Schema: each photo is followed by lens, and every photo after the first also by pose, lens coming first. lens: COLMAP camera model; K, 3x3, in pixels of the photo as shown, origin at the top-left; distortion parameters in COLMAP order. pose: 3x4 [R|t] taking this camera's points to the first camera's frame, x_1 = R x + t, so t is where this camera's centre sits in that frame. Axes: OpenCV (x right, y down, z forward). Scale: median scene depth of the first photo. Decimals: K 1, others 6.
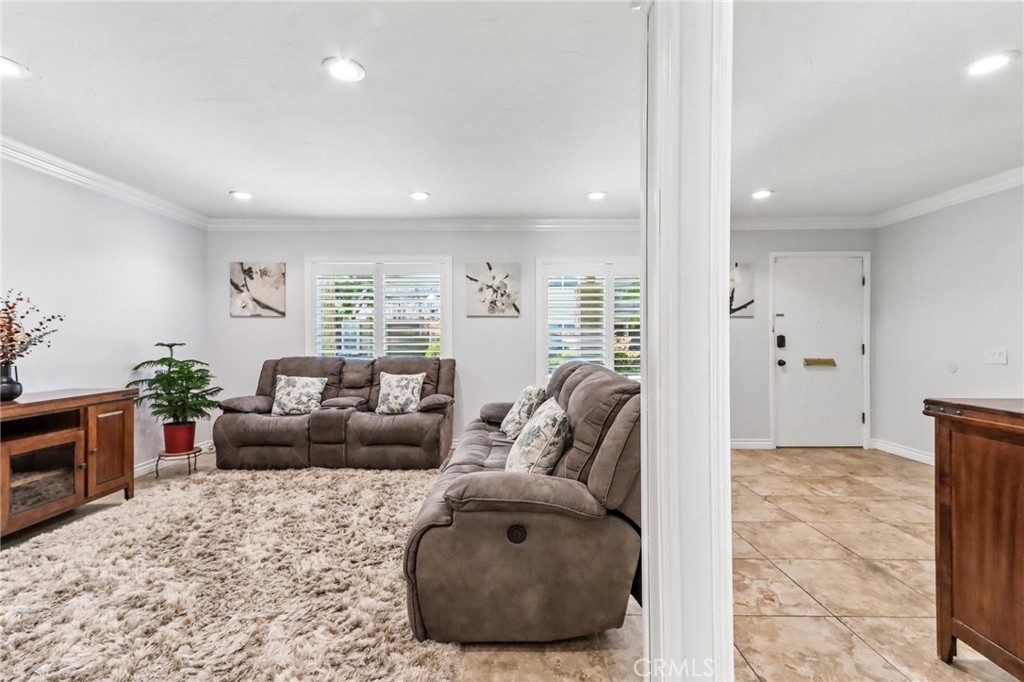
lens RADIAL K [[477.6, 0, 510.4], [0, 477.6, 339.1], [0, 0, 1]] dist [0.022768, -0.002532]
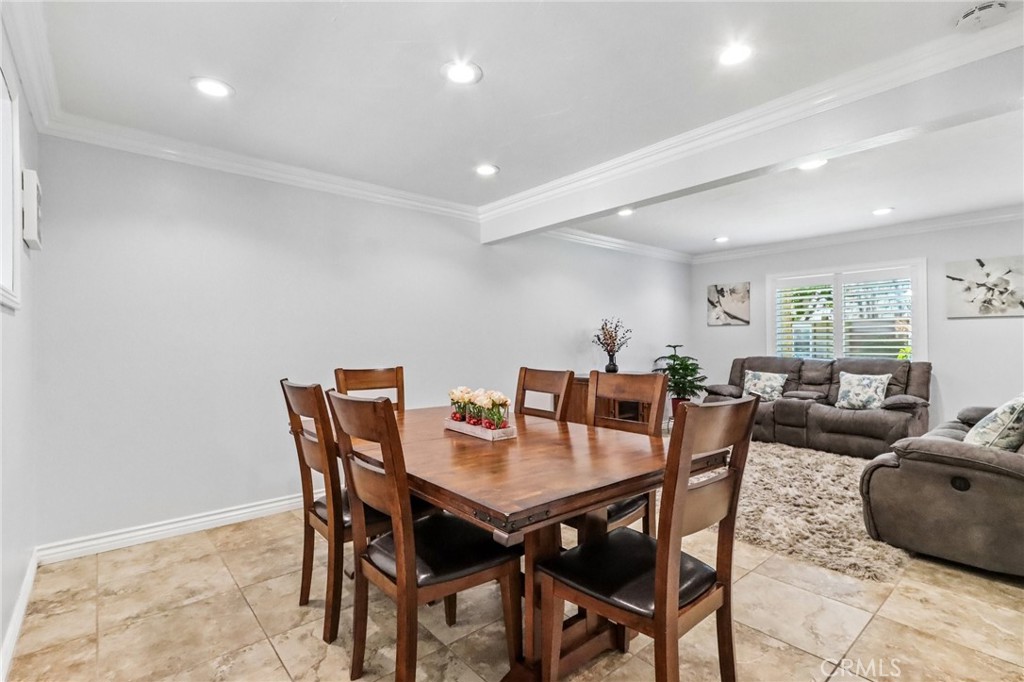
lens RADIAL K [[477.6, 0, 504.4], [0, 477.6, 338.9], [0, 0, 1]] dist [0.022768, -0.002532]
pose [[0.642420, -0.007747, -0.766314, 0.099872], [0.002456, 0.999965, -0.008050, -0.000299], [0.766349, 0.003289, 0.642416, -0.364285]]
